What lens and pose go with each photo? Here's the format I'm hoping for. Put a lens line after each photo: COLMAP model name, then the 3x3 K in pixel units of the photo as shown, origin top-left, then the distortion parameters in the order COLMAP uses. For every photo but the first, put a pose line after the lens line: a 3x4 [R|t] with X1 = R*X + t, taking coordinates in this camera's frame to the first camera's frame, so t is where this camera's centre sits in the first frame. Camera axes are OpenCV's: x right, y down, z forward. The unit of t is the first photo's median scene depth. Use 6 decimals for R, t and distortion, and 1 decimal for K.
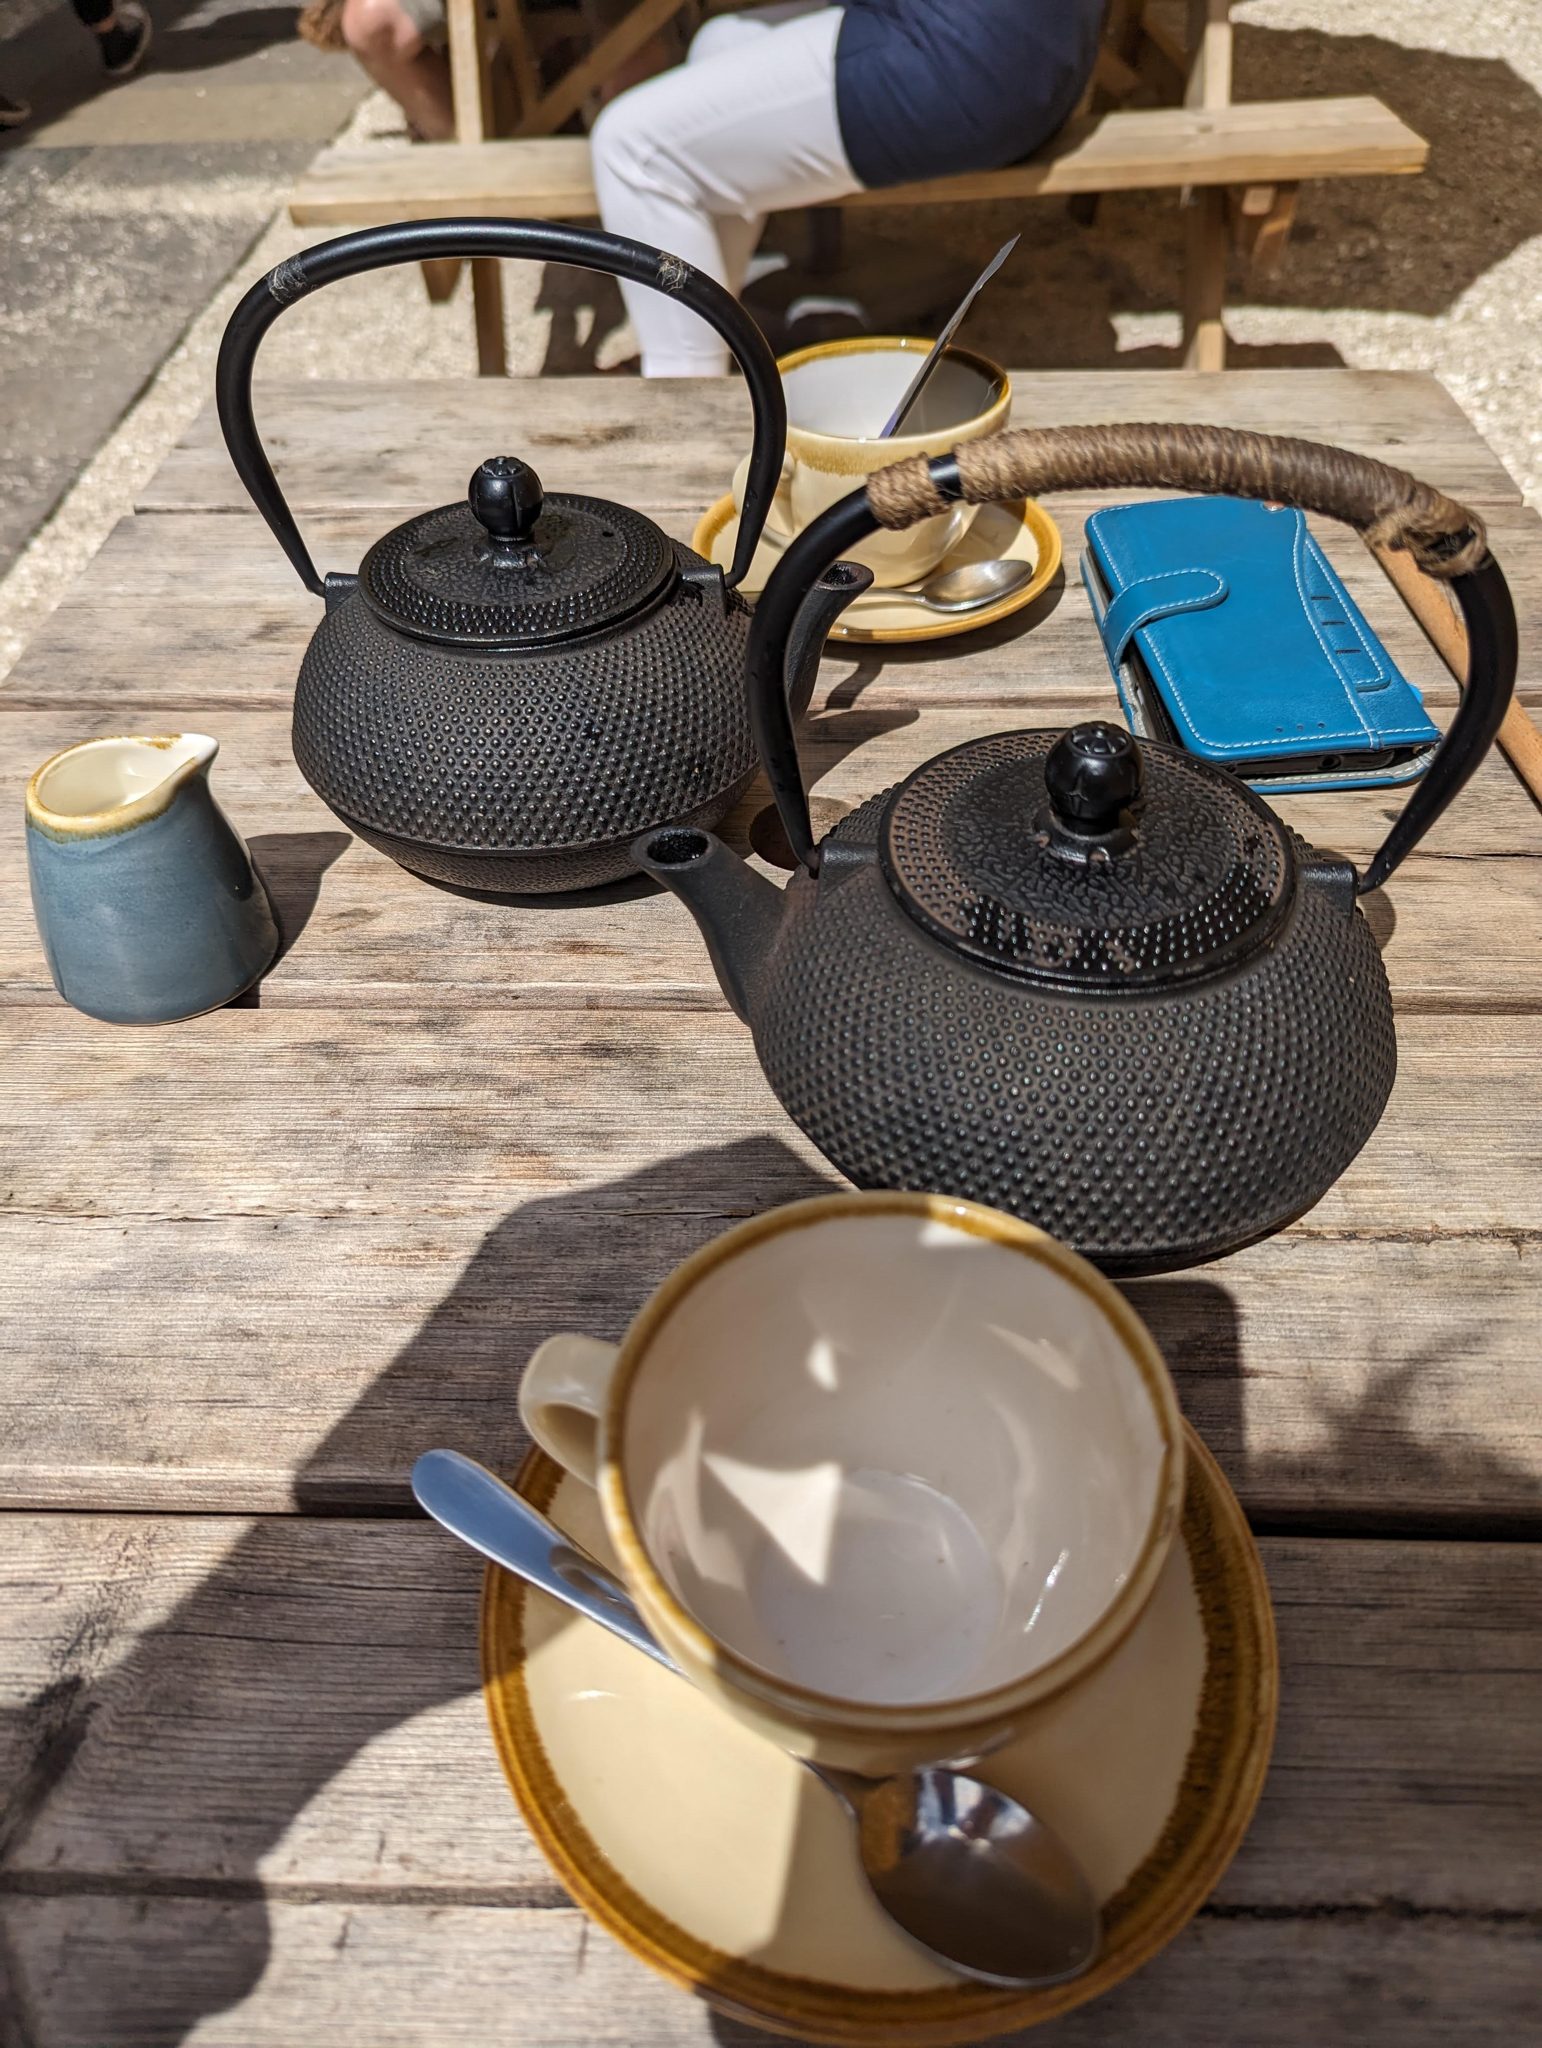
lens RADIAL K [[1473.8, 0, 760.1], [0, 1473.8, 1015.9], [0, 0, 1]] dist [-0.009138, 0.005186]
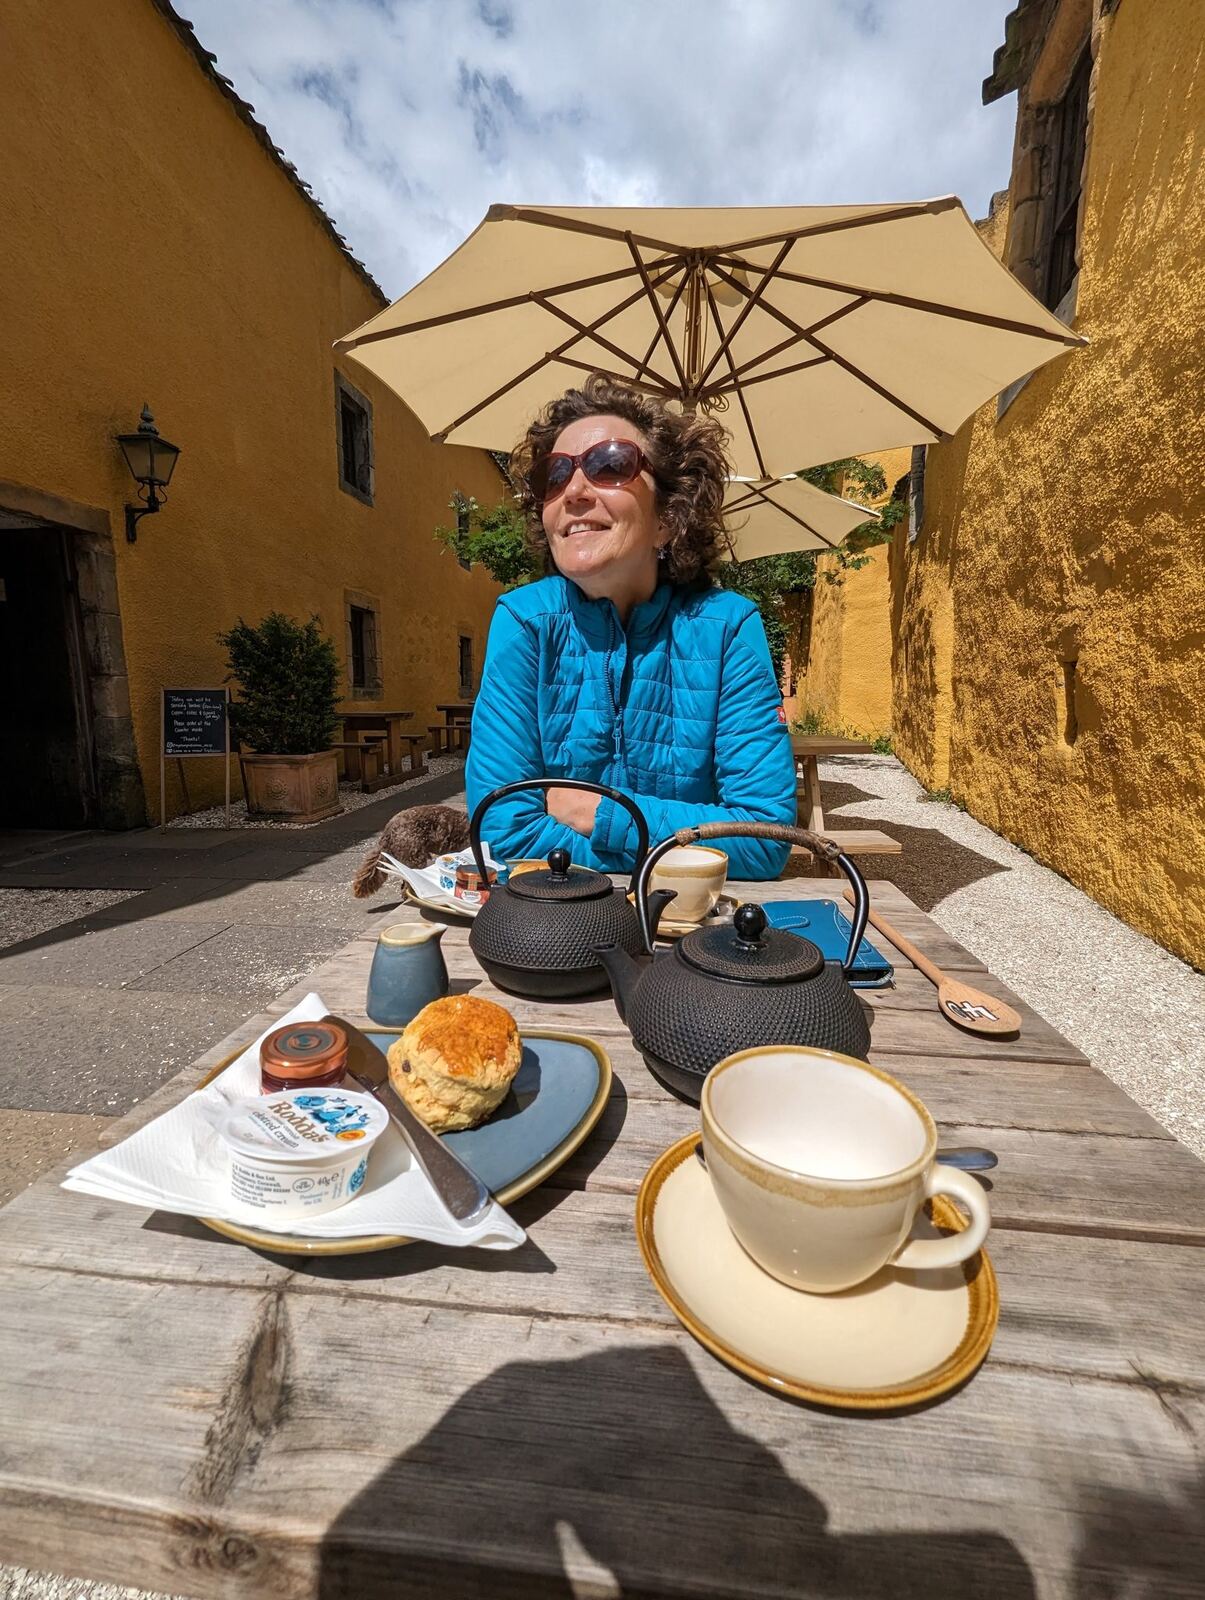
lens RADIAL K [[655.8, 0, 605.6], [0, 655.8, 798.2], [0, 0, 1]] dist [0.004310, -0.003027]
pose [[0.996583, 0.044365, -0.069672, 0.020746], [-0.076303, 0.817478, -0.570883, 0.352917], [0.031628, 0.574248, 0.818070, -0.206034]]
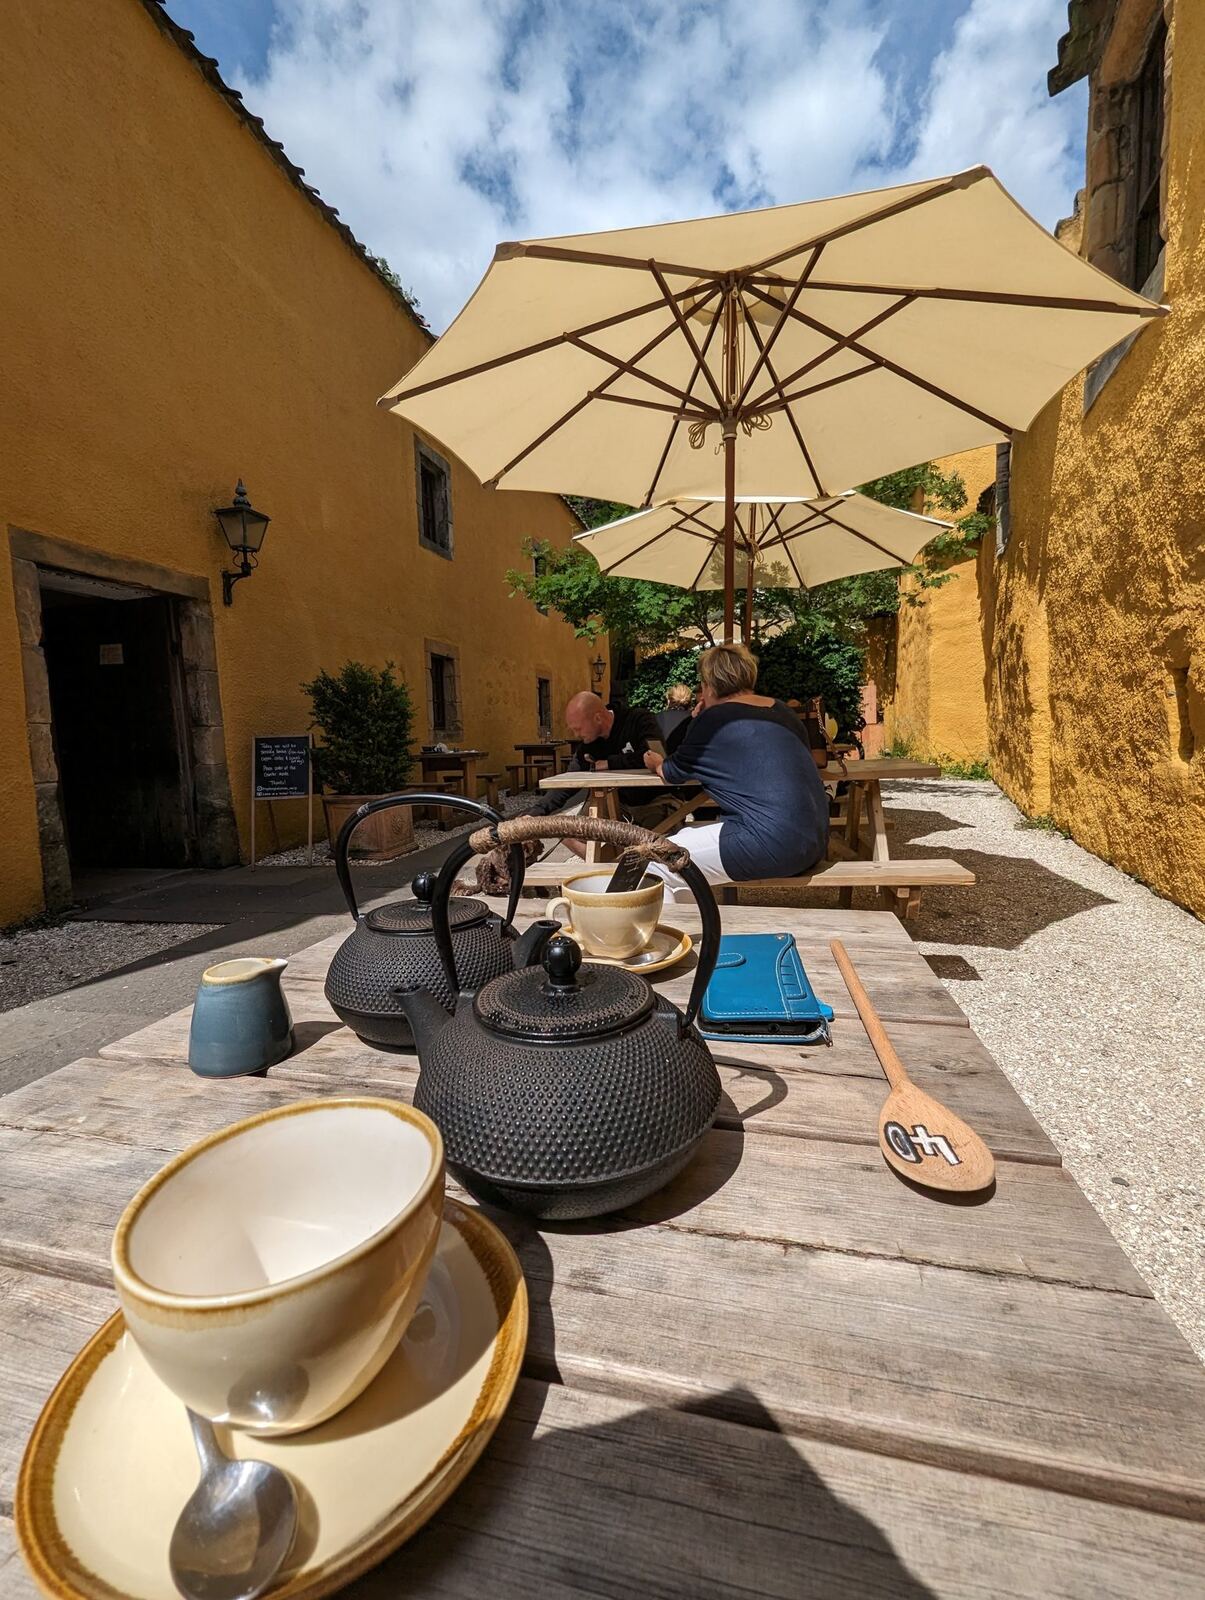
lens RADIAL K [[655.8, 0, 592.8], [0, 655.8, 803.8], [0, 0, 1]] dist [0.004310, -0.003027]
pose [[0.978877, 0.018411, -0.203621, 0.413703], [-0.138134, 0.793798, -0.592286, 0.216462], [0.150730, 0.607902, 0.779574, 0.034344]]
